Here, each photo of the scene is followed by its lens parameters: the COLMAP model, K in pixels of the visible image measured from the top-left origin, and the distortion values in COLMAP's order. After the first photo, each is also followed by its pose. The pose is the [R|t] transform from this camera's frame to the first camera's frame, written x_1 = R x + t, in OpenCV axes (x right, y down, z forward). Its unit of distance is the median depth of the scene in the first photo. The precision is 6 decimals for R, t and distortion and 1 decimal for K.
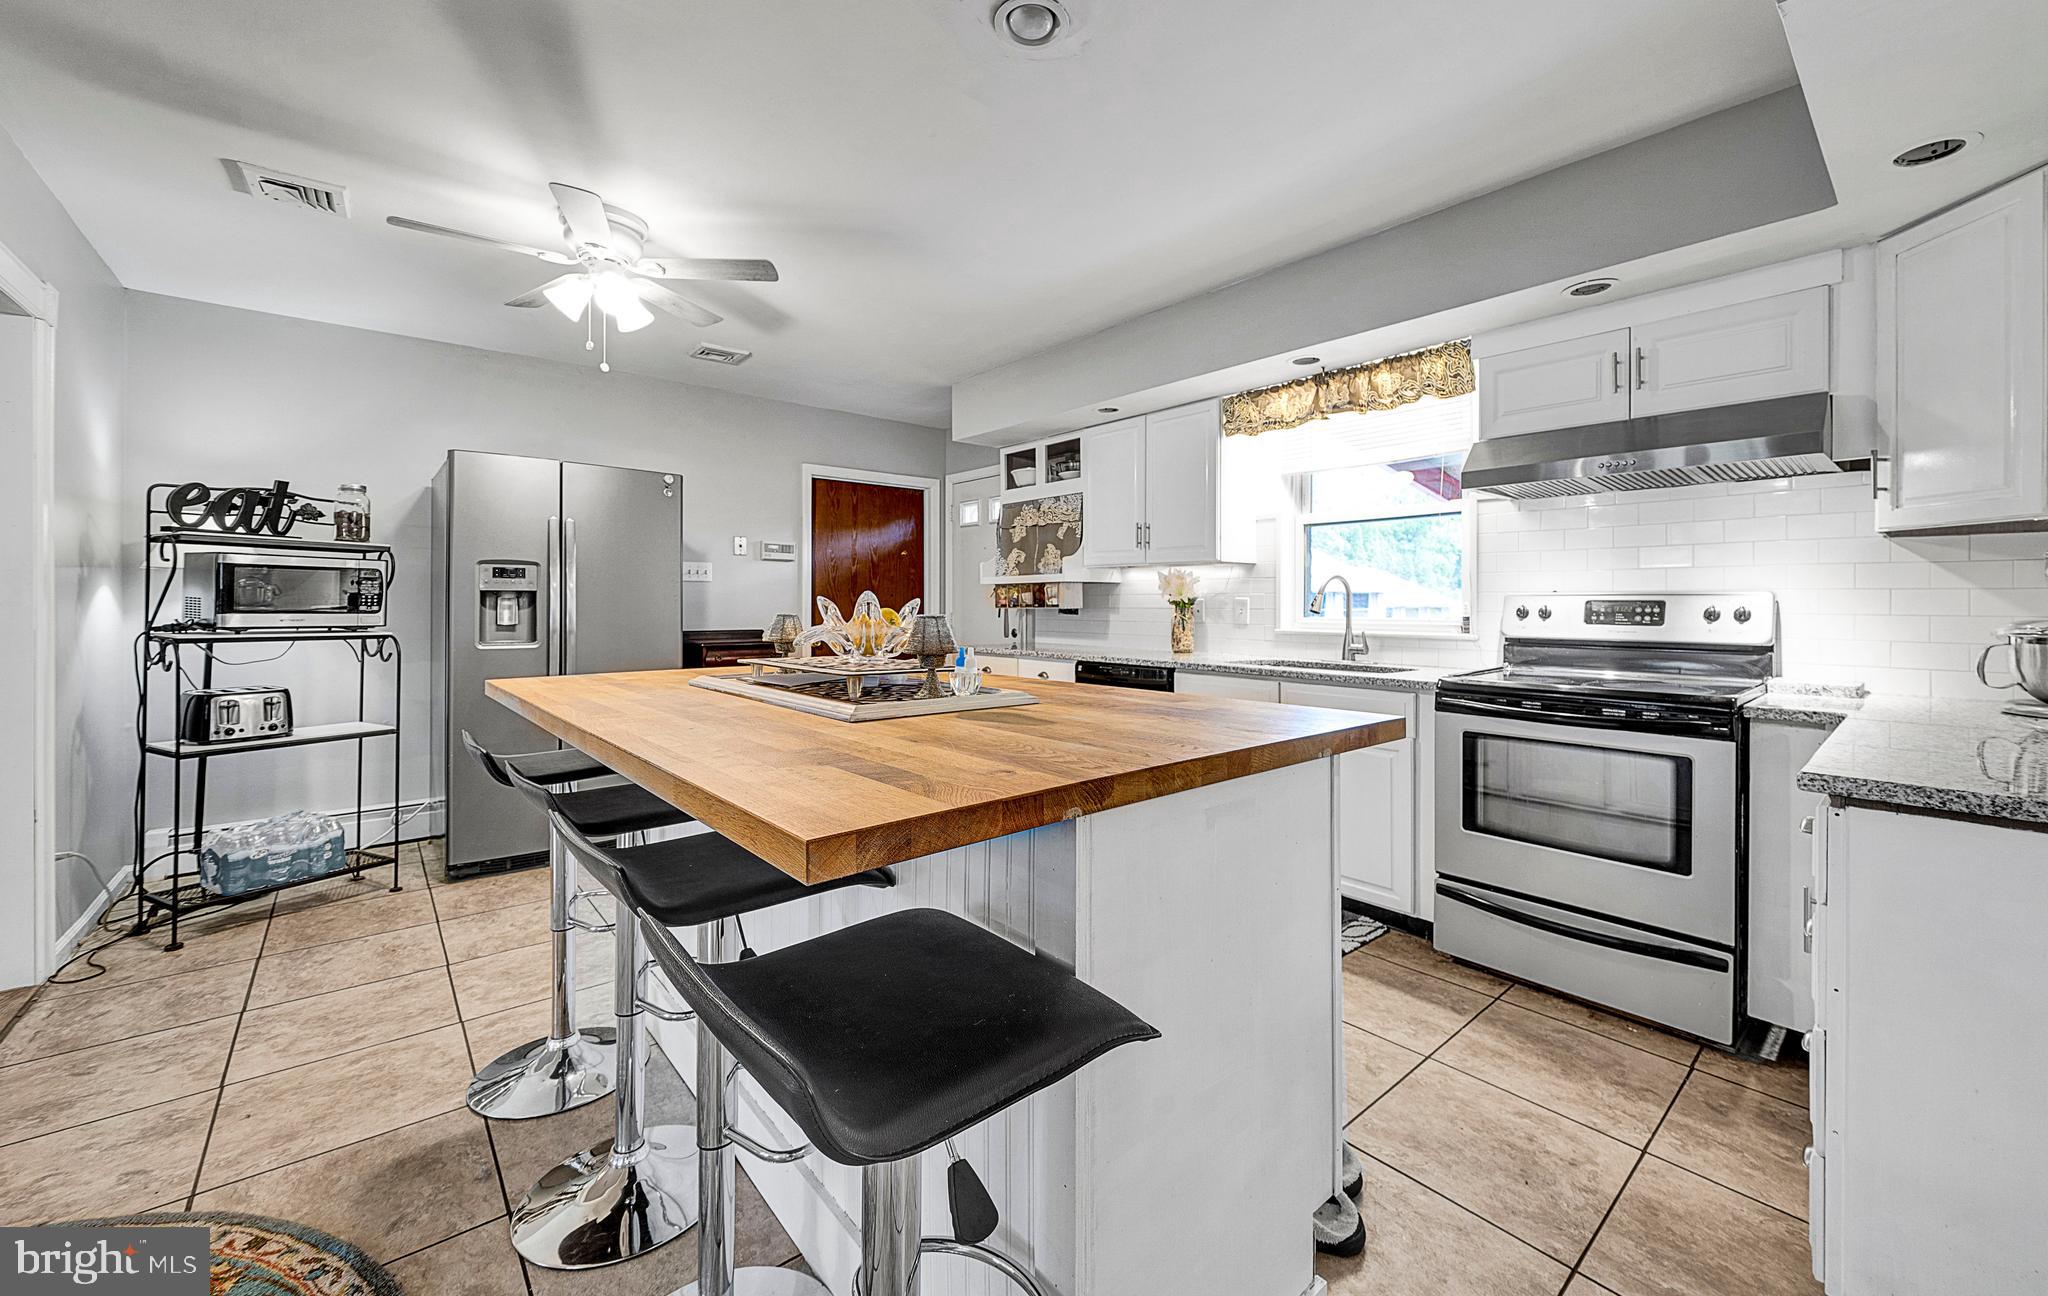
lens RADIAL K [[797.6, 0, 1079.7], [0, 797.6, 598.7], [0, 0, 1]] dist [0.001873, 0.000118]
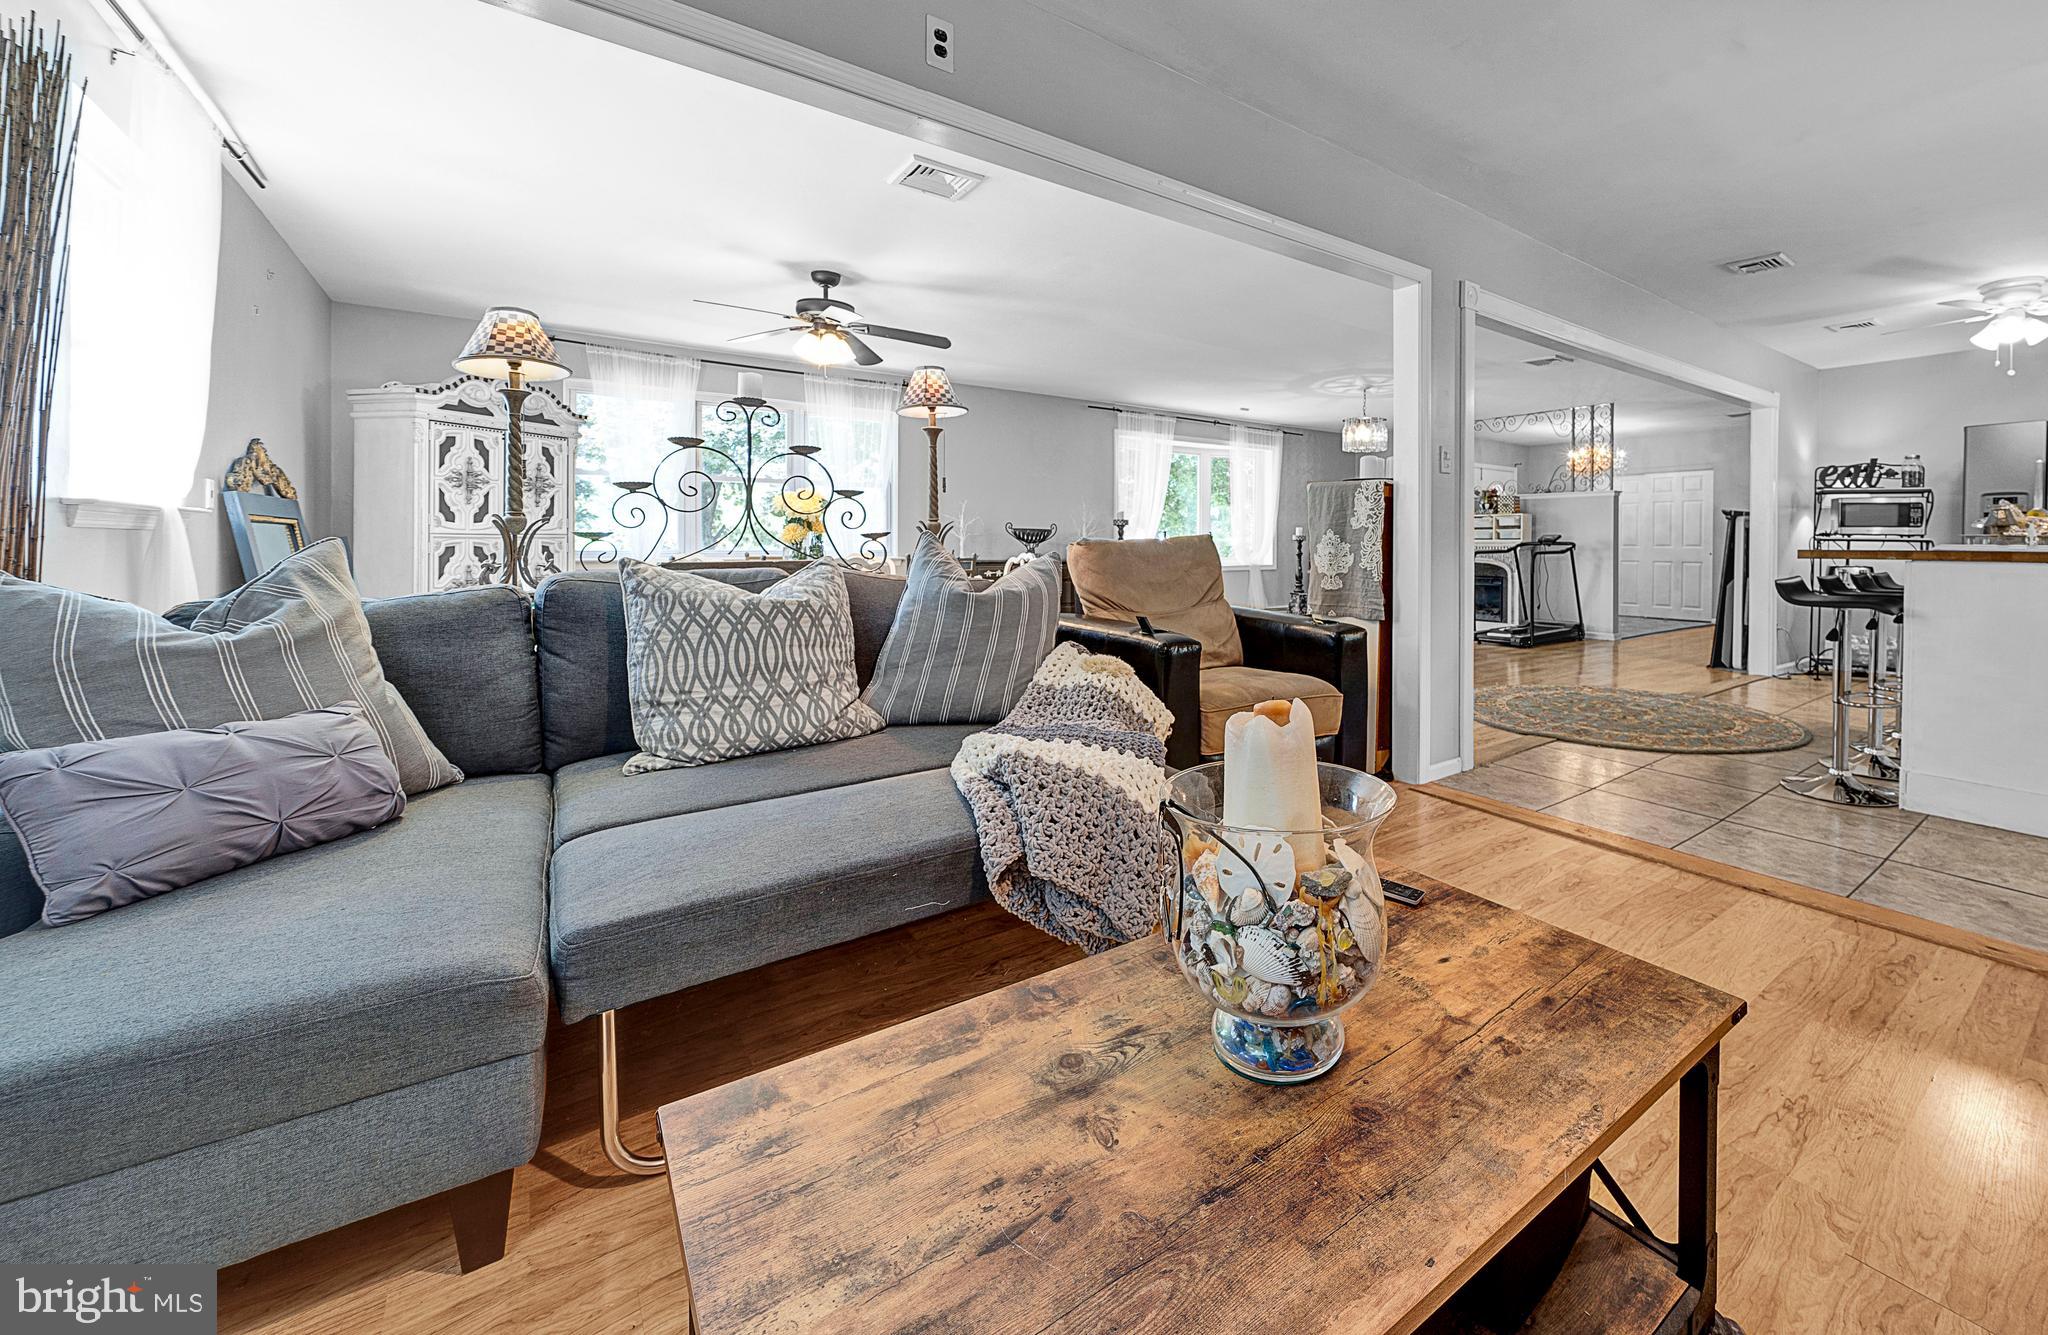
lens RADIAL K [[797.1, 0, 1172.2], [0, 797.1, 541.8], [0, 0, 1]] dist [0.000438, -0.000376]
pose [[-0.078139, 0.001417, -0.996941, 1.009376], [-0.003530, 0.999992, 0.001698, 0.053588], [0.996936, 0.003652, -0.078134, -0.510391]]
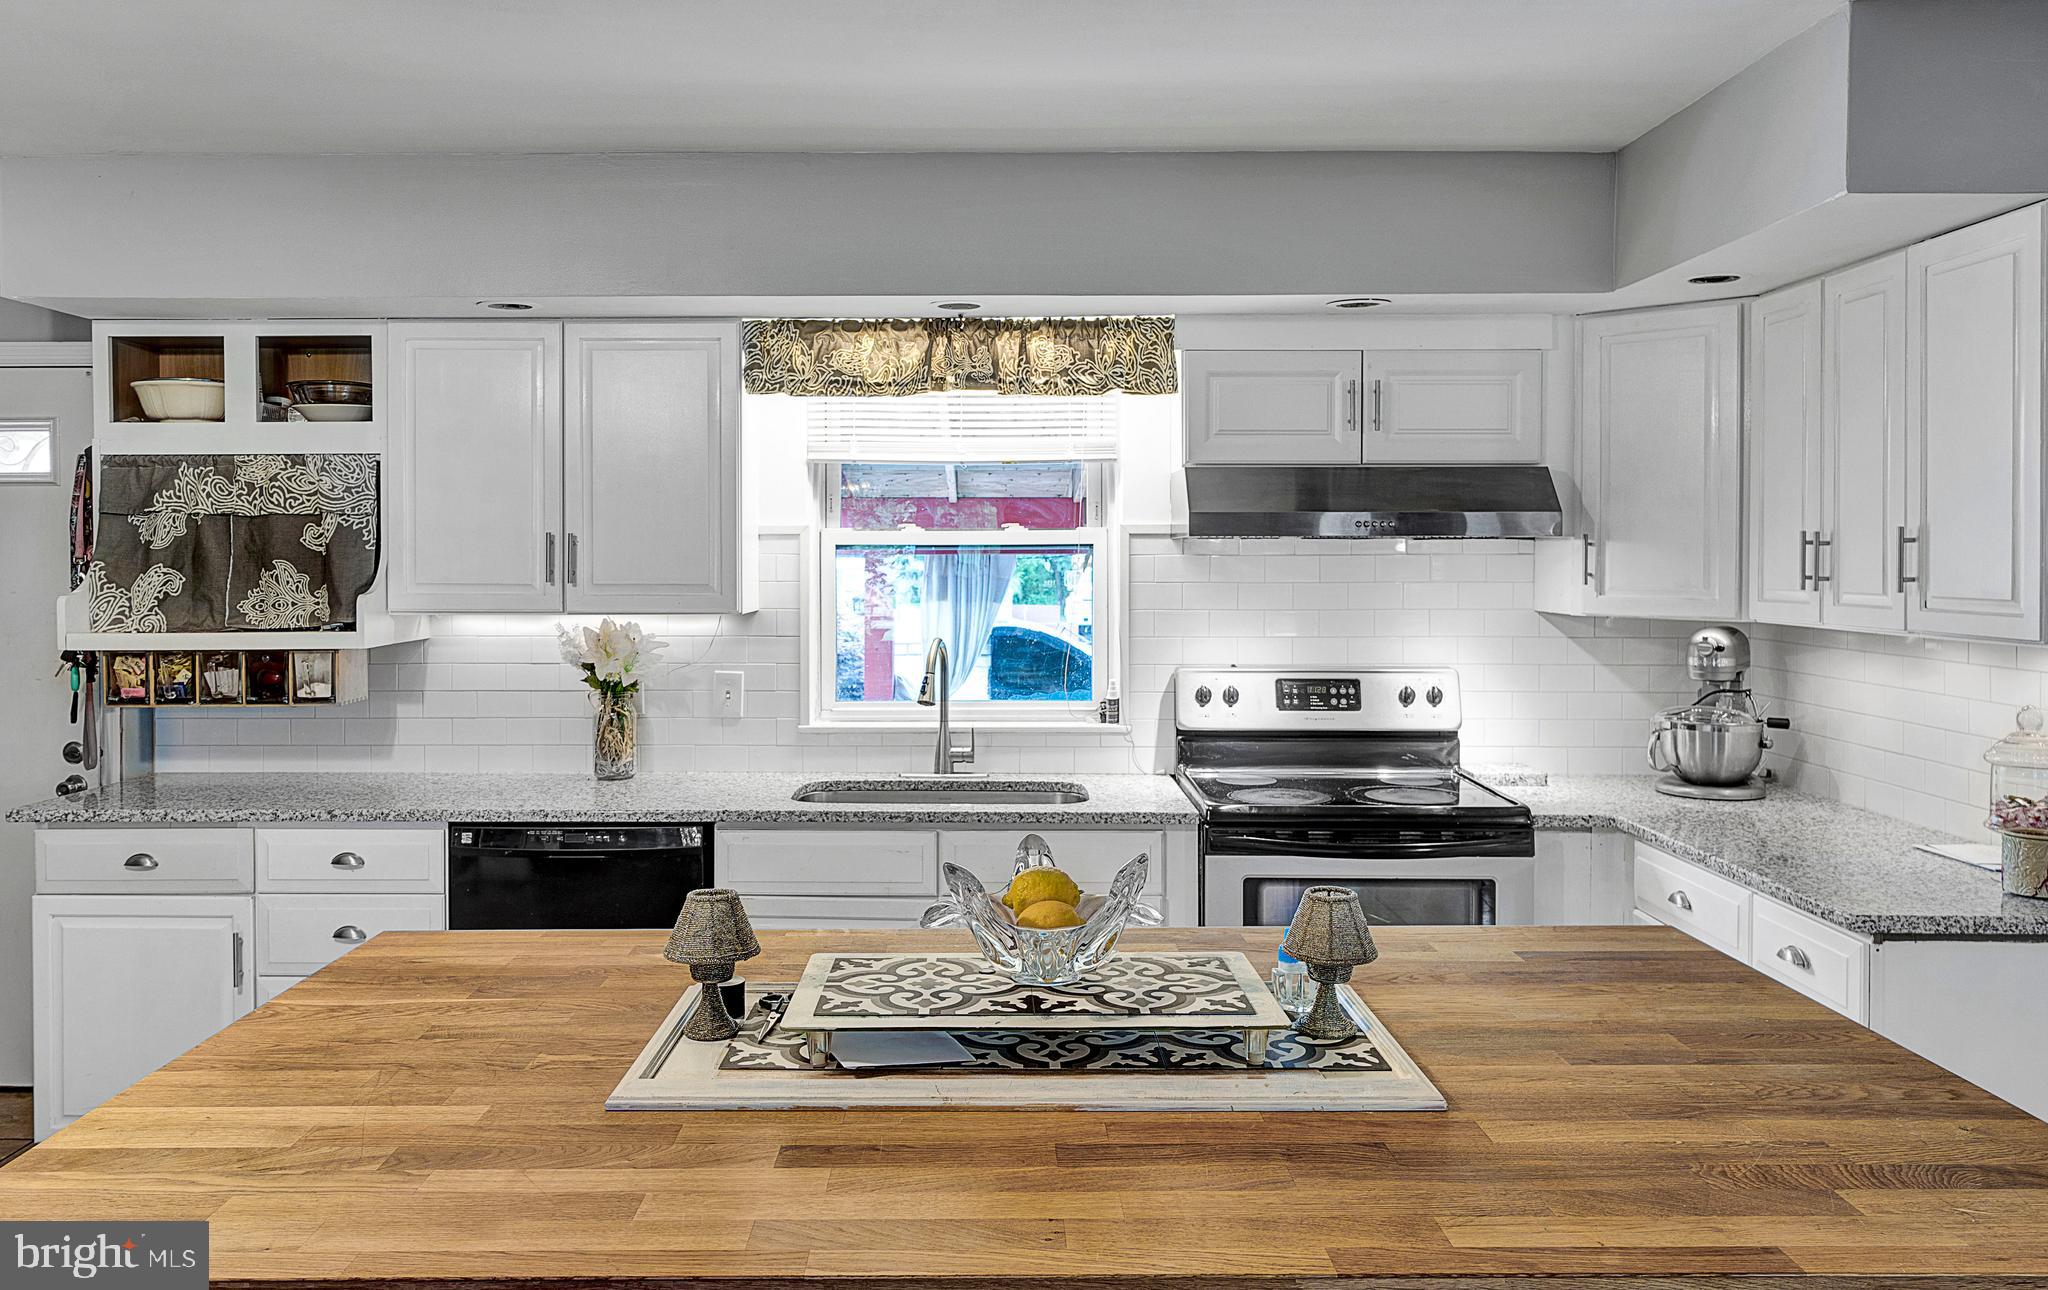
lens RADIAL K [[1489.8, 0, 982.4], [0, 1489.8, 563.4], [0, 0, 1]] dist [0.009345, -0.000041]
pose [[0.685027, -0.005051, 0.728500, -0.560162], [-0.002920, 0.999949, 0.009679, -0.112029], [-0.728512, -0.008758, 0.684977, 0.197317]]
